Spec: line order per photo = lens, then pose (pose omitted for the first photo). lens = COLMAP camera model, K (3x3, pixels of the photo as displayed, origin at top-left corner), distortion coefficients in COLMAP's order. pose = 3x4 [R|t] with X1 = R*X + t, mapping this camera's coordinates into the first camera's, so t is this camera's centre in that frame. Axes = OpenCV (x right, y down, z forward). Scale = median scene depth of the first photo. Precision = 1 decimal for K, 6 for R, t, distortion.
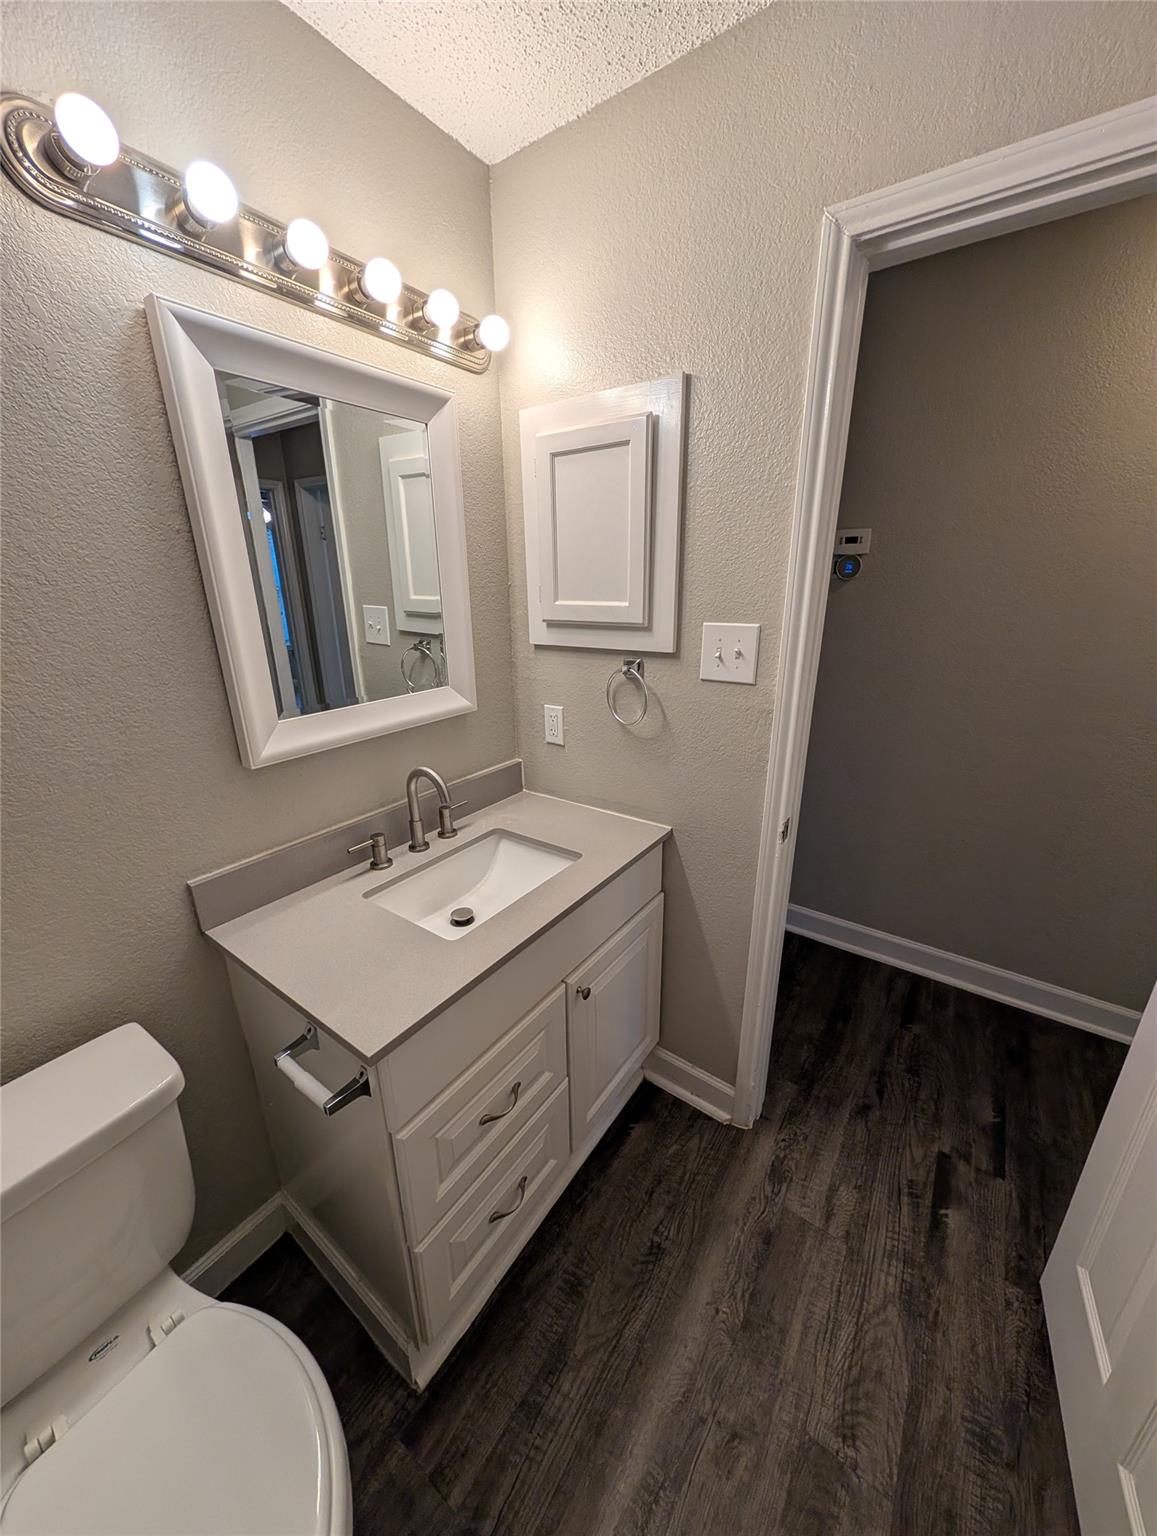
lens RADIAL K [[560.7, 0, 578.5], [0, 560.7, 768.0], [0, 0, 1]] dist [0.000269, -0.000243]
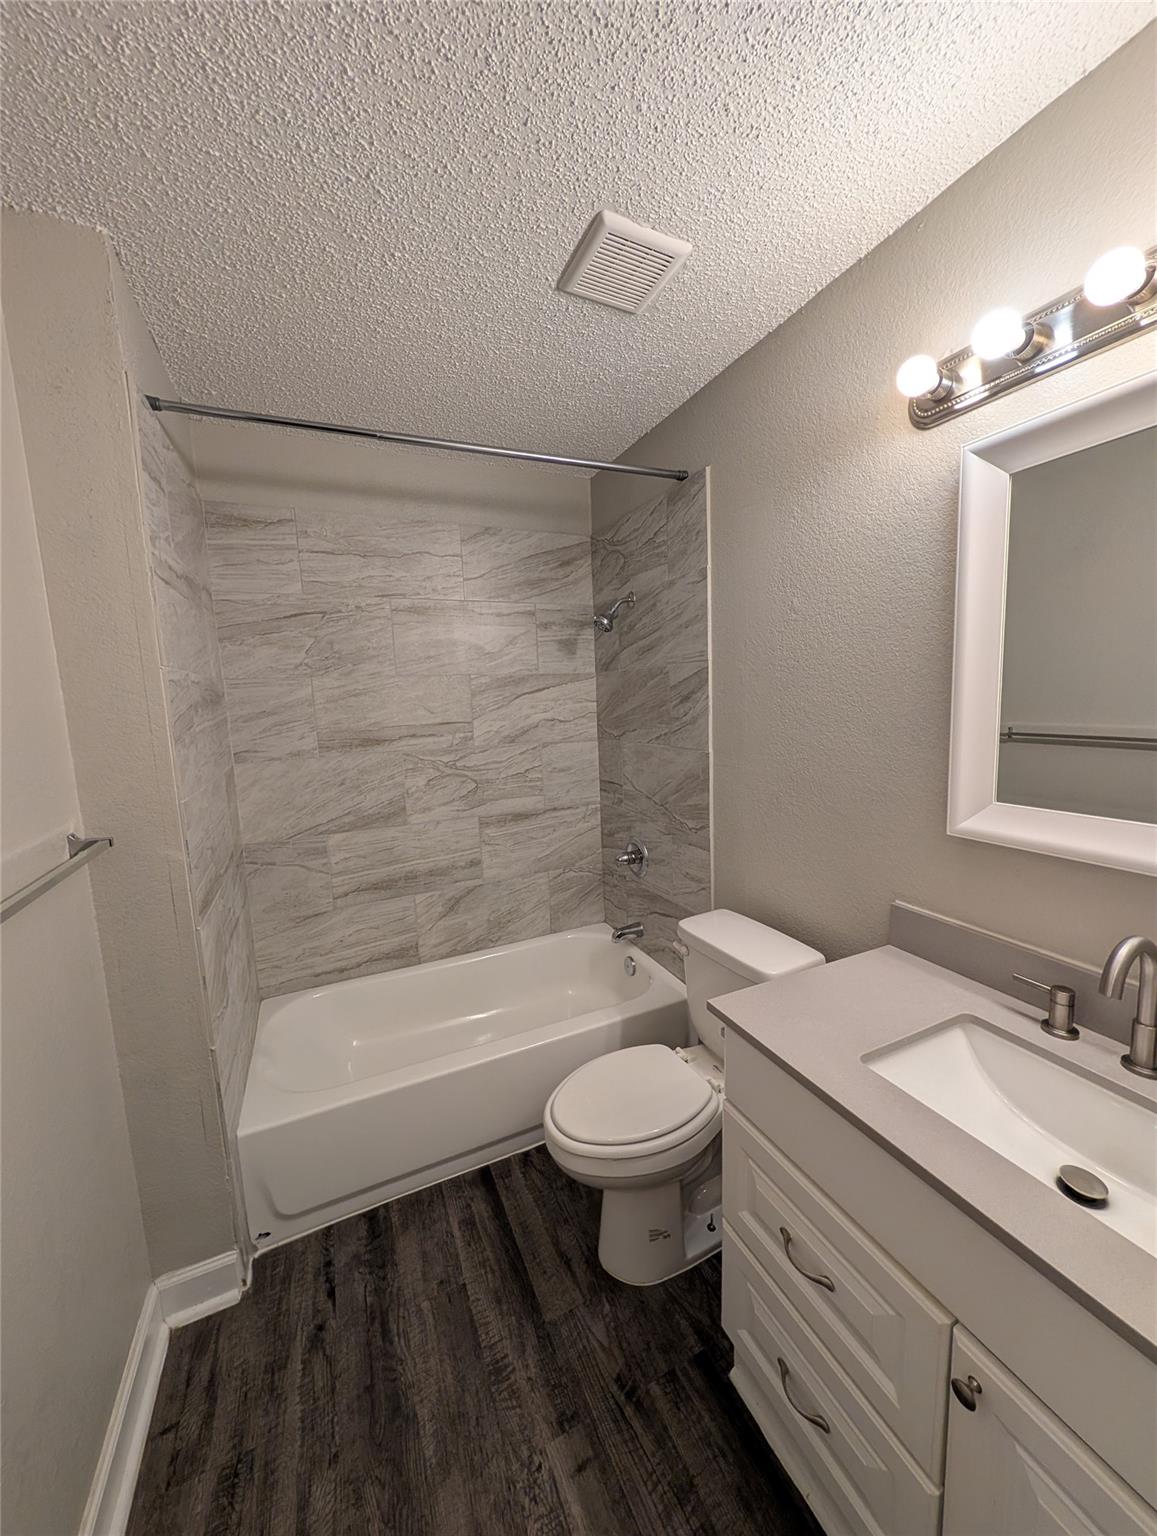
lens RADIAL K [[560.7, 0, 578.5], [0, 560.7, 768.0], [0, 0, 1]] dist [0.000269, -0.000243]
pose [[-0.493270, 0.141830, -0.858236, 0.634394], [-0.239481, 0.926351, 0.290728, -0.246103], [0.836262, 0.348939, -0.422975, 0.787153]]
